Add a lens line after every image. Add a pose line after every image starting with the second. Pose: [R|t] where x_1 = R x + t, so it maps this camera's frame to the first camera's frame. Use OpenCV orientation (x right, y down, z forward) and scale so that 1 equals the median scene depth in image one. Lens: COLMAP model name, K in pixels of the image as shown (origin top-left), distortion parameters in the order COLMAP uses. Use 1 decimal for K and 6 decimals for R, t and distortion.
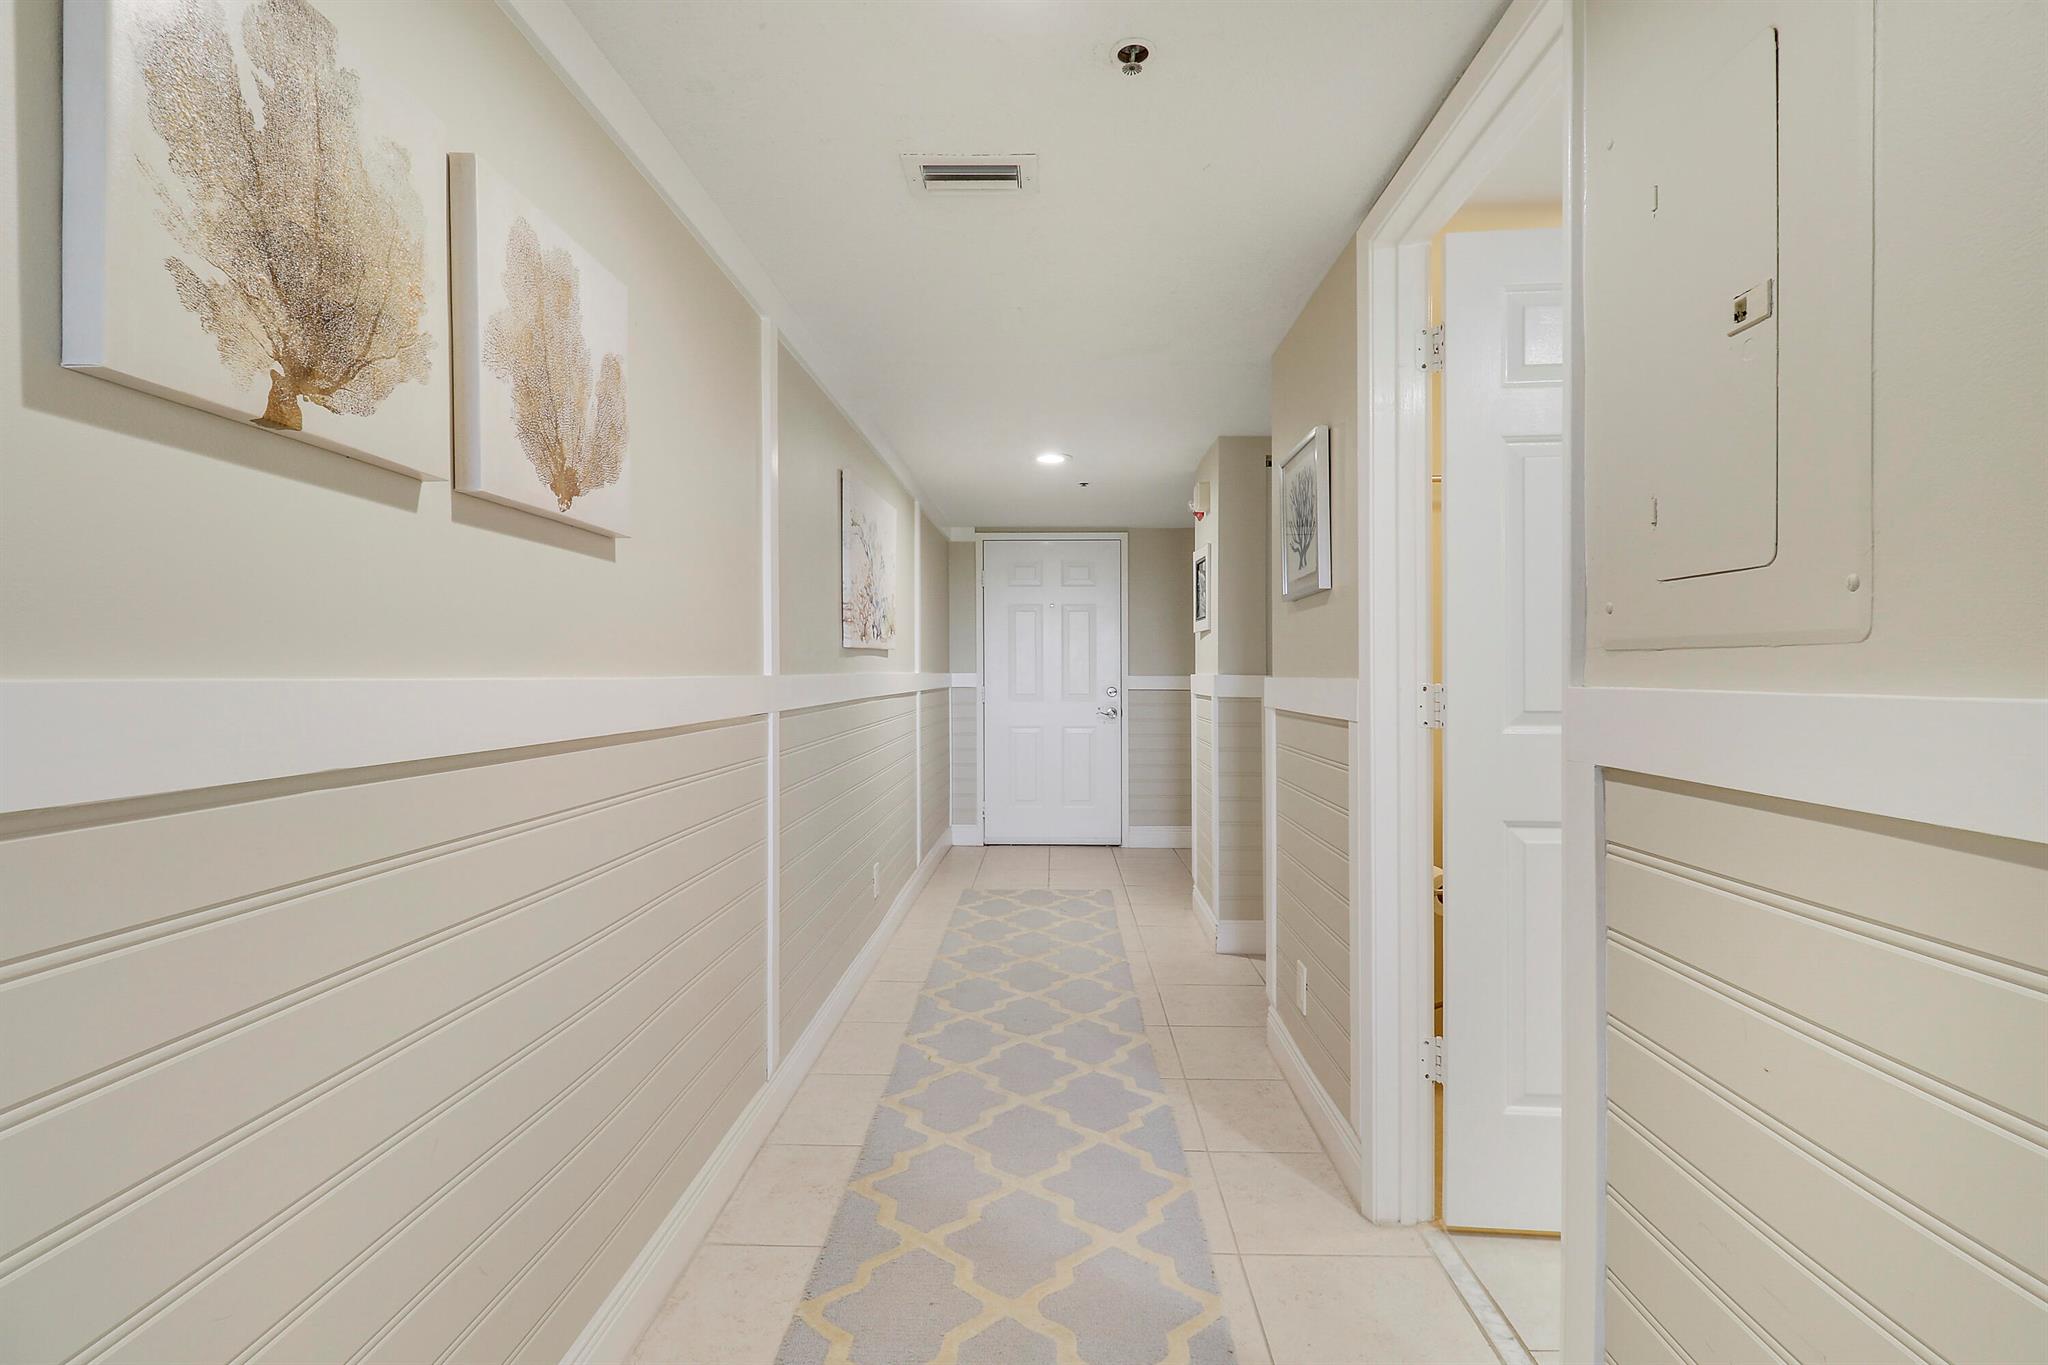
lens RADIAL K [[969.6, 0, 1017.8], [0, 969.6, 691.5], [0, 0, 1]] dist [0.000712, 0.000251]
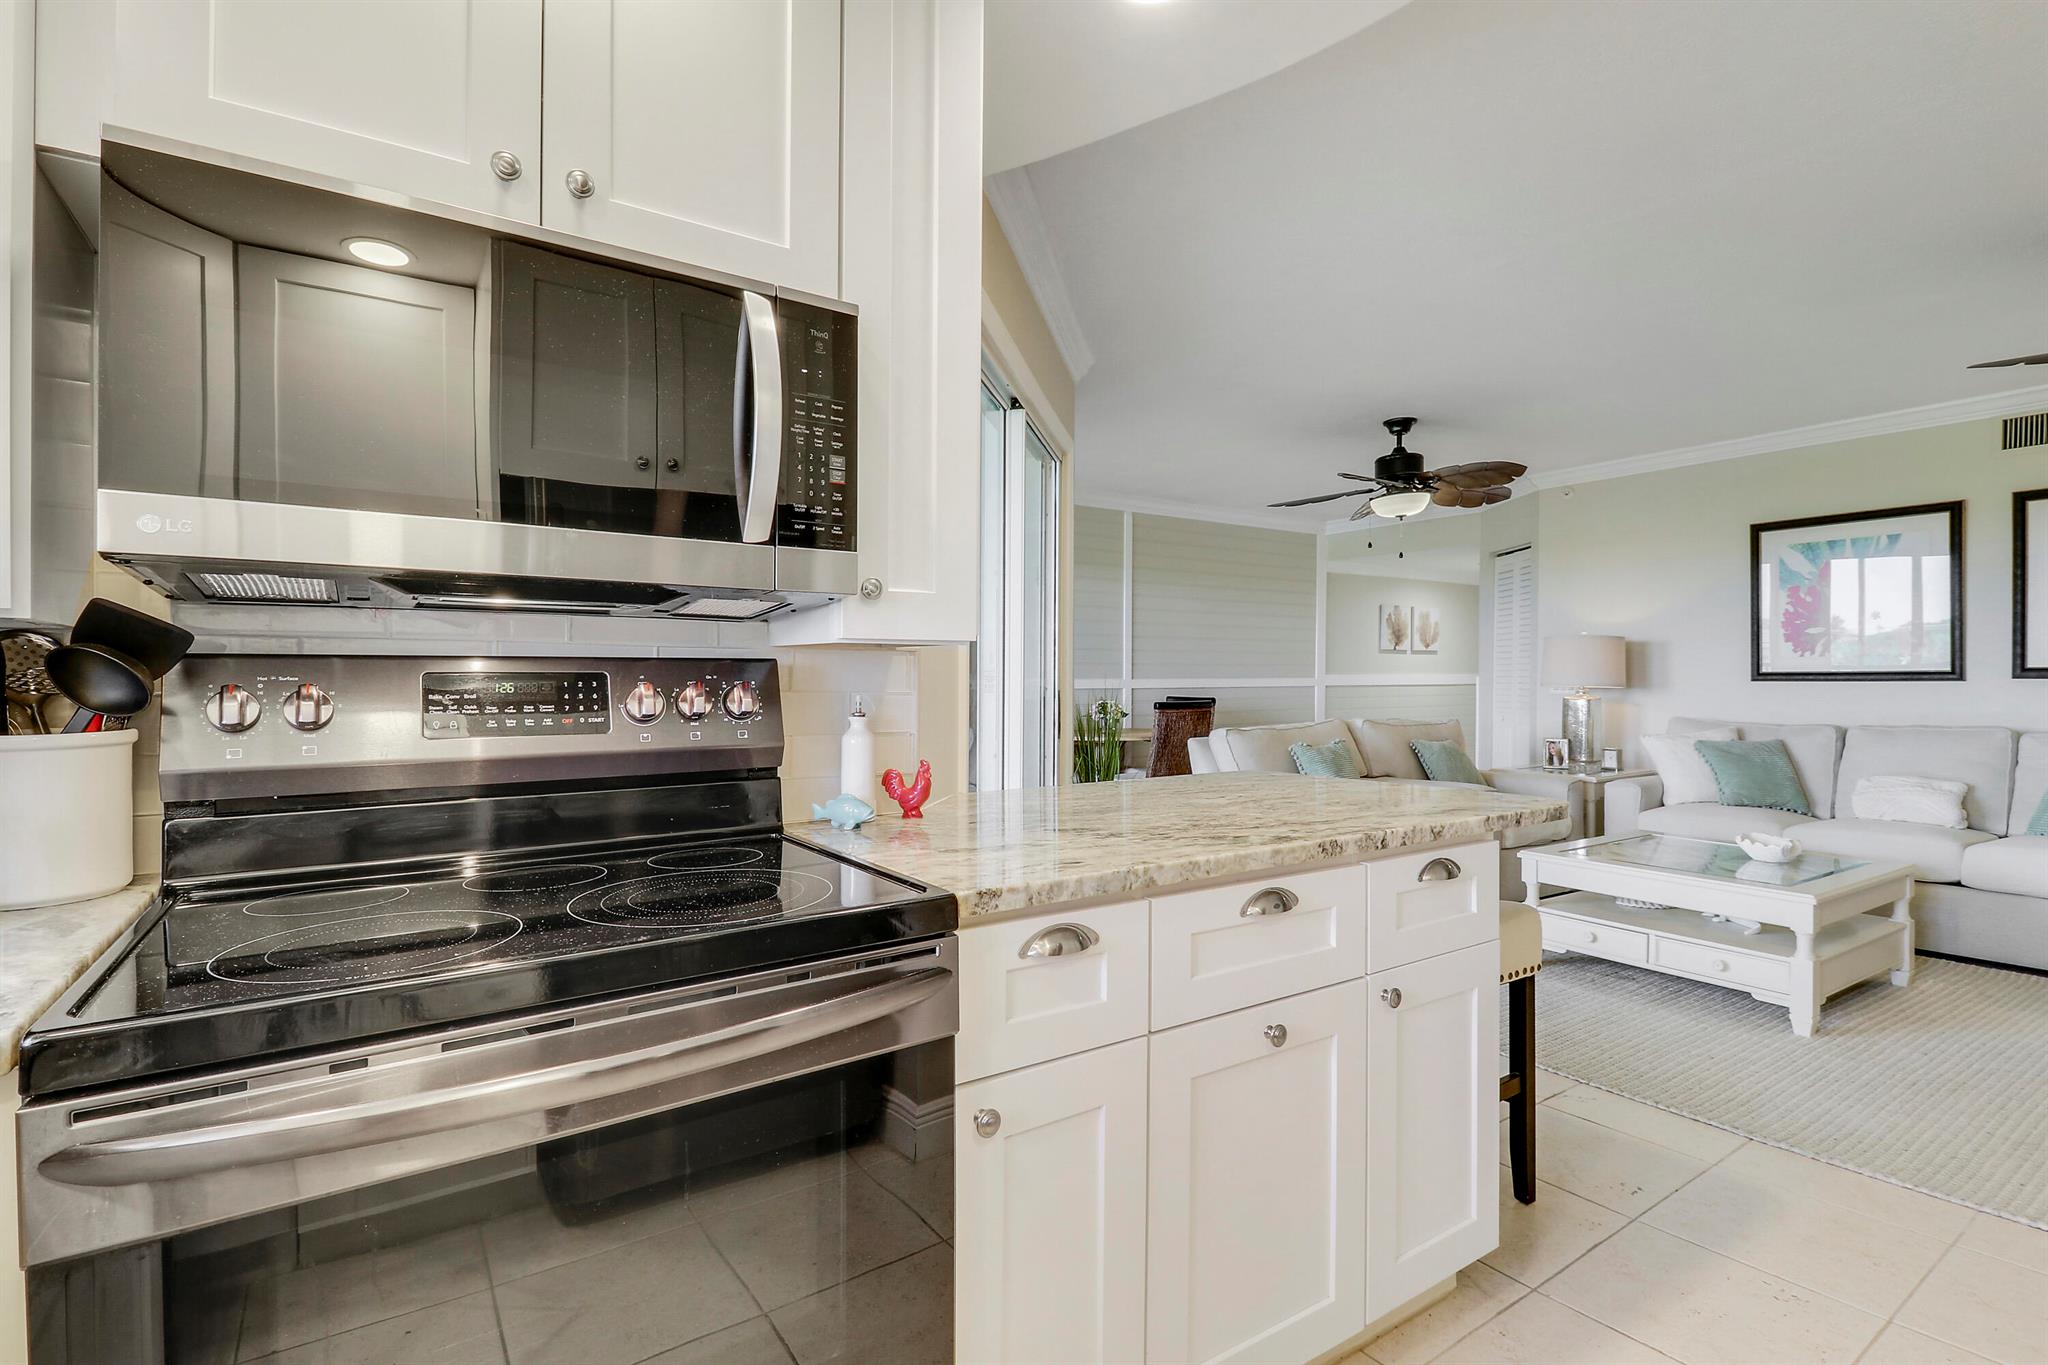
lens RADIAL K [[969.6, 0, 1017.8], [0, 969.6, 691.5], [0, 0, 1]] dist [0.000712, 0.000251]
pose [[0.603046, 0.016605, -0.797534, 3.523173], [-0.007415, 0.999857, 0.015211, 0.021819], [0.797672, -0.003259, 0.603083, -5.877249]]
